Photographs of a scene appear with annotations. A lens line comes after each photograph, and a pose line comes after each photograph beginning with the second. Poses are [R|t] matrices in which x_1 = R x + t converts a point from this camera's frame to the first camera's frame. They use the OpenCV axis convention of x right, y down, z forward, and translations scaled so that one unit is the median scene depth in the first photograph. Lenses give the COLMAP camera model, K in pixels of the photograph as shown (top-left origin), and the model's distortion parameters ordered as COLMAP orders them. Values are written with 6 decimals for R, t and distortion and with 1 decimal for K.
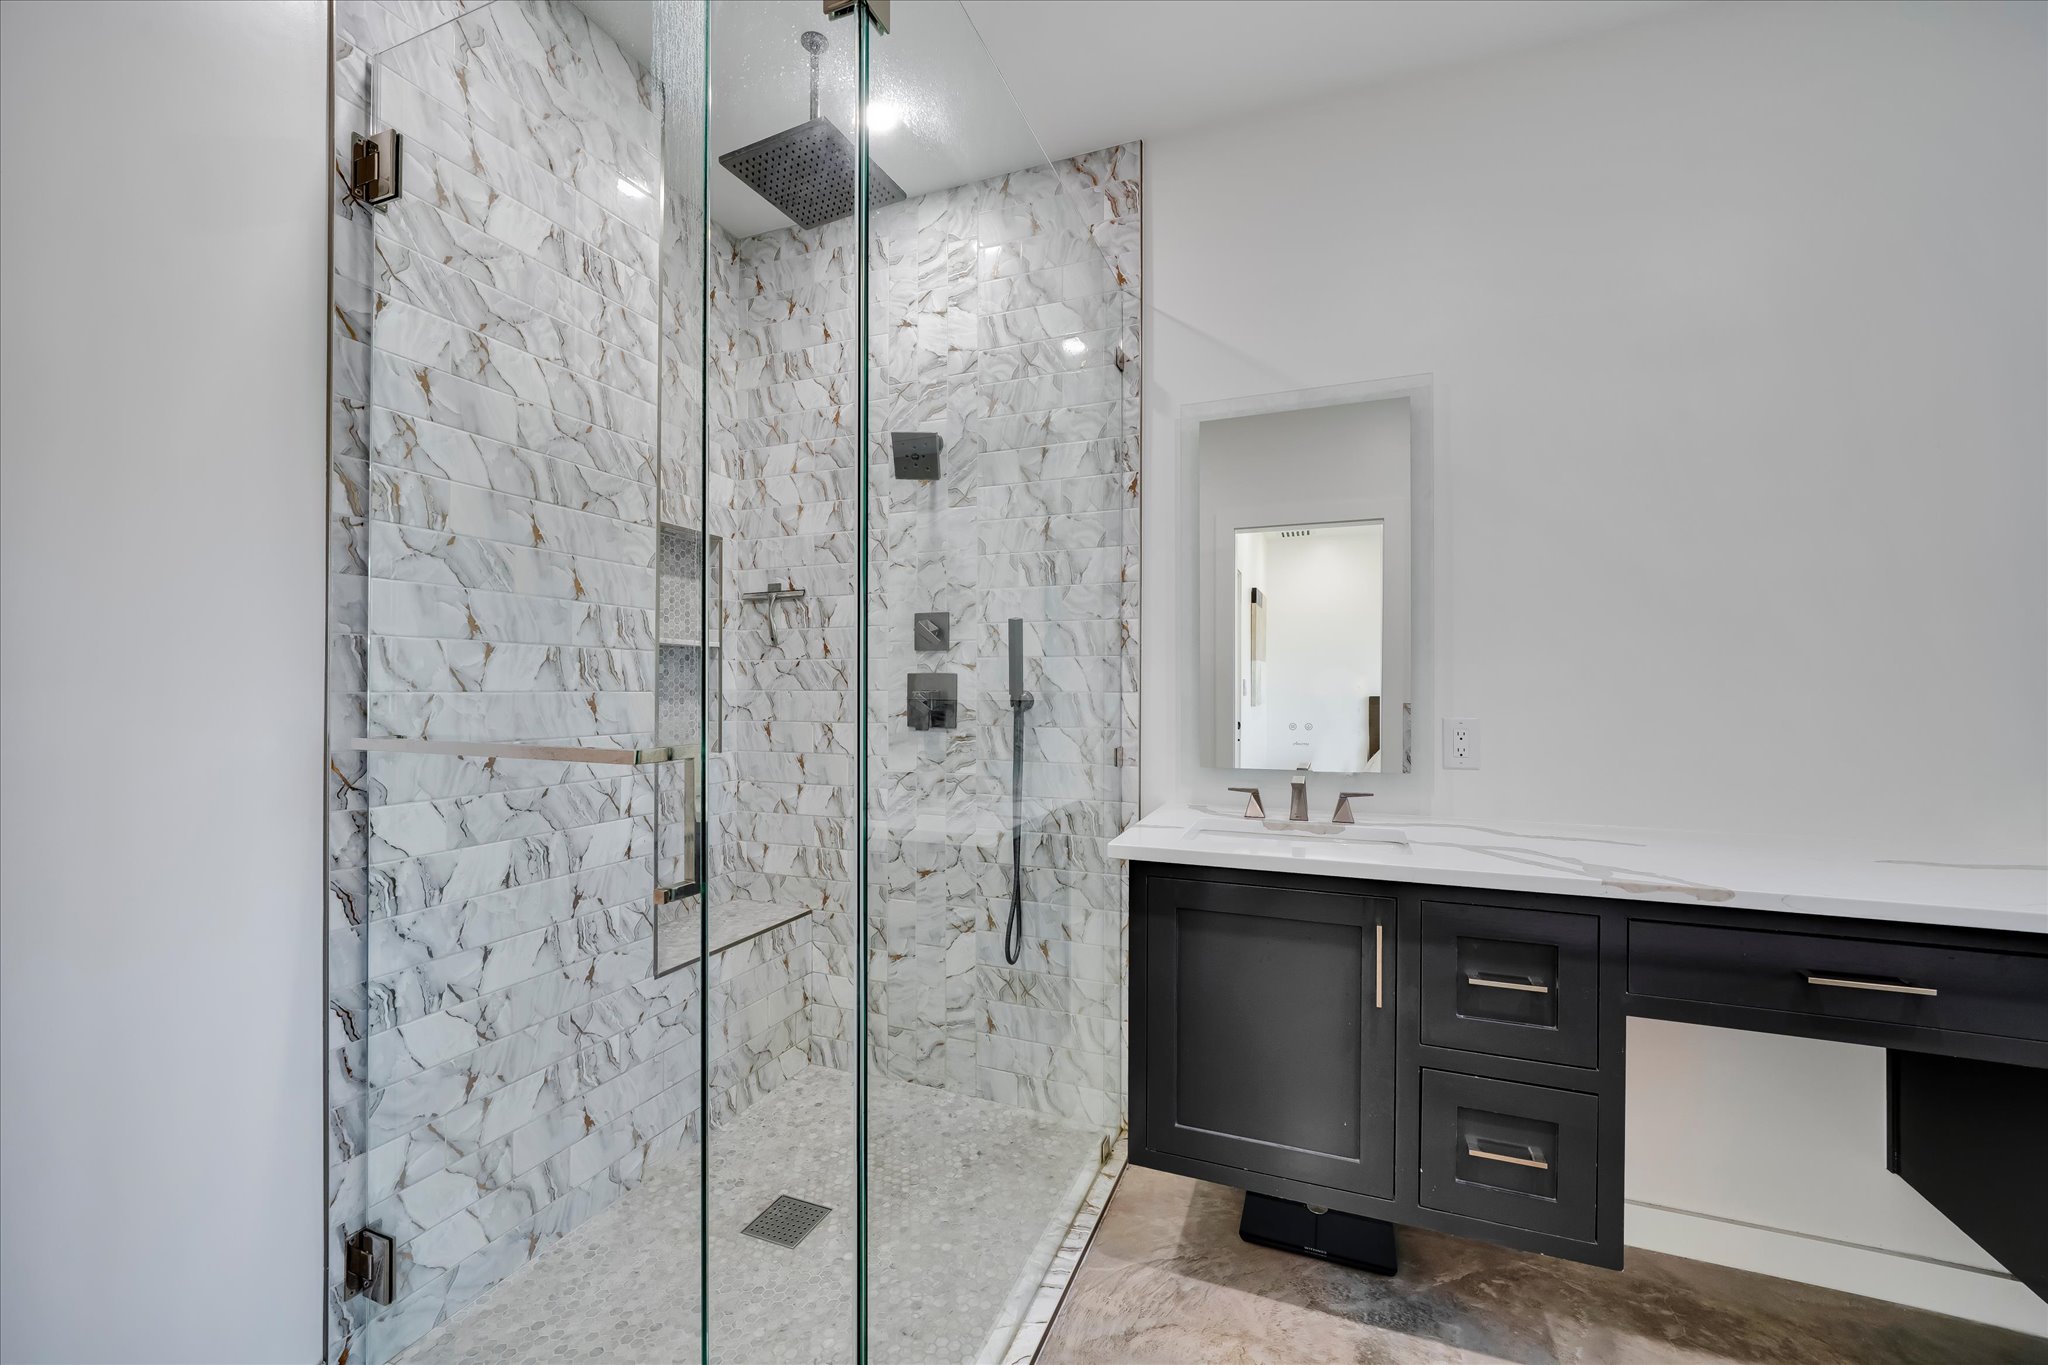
lens RADIAL K [[801.1, 0, 1023.0], [0, 801.1, 686.8], [0, 0, 1]] dist [-0.004186, -0.000181]
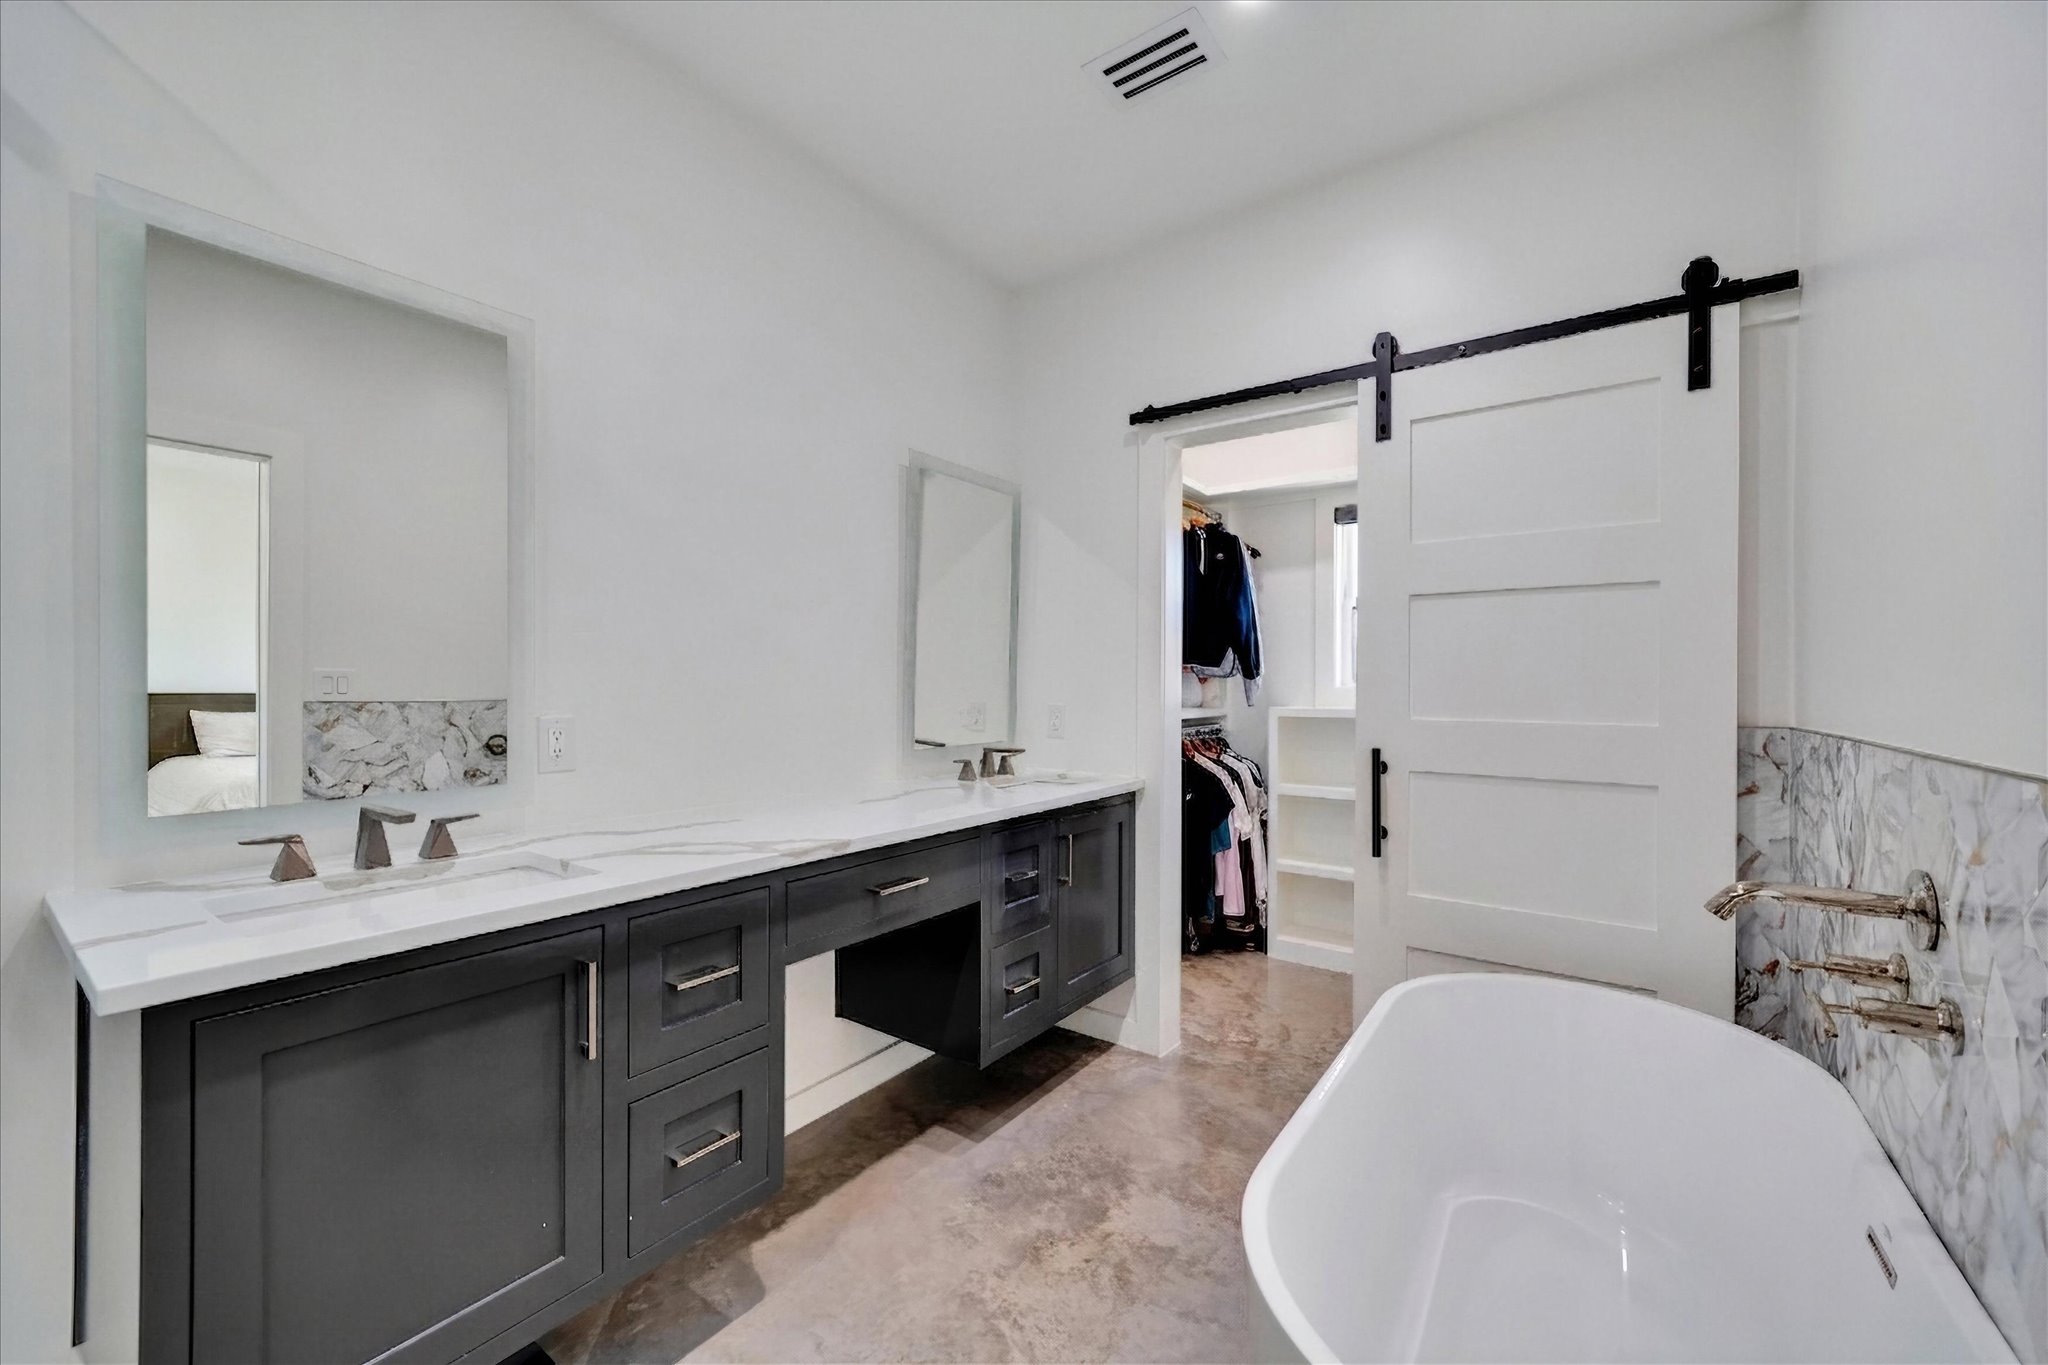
lens RADIAL K [[801.1, 0, 1019.9], [0, 801.1, 680.6], [0, 0, 1]] dist [-0.004186, -0.000181]
pose [[0.260151, 0.002750, 0.965564, -0.230959], [-0.003680, 0.999992, -0.001857, -0.002691], [-0.965561, -0.003070, 0.260159, 0.301112]]
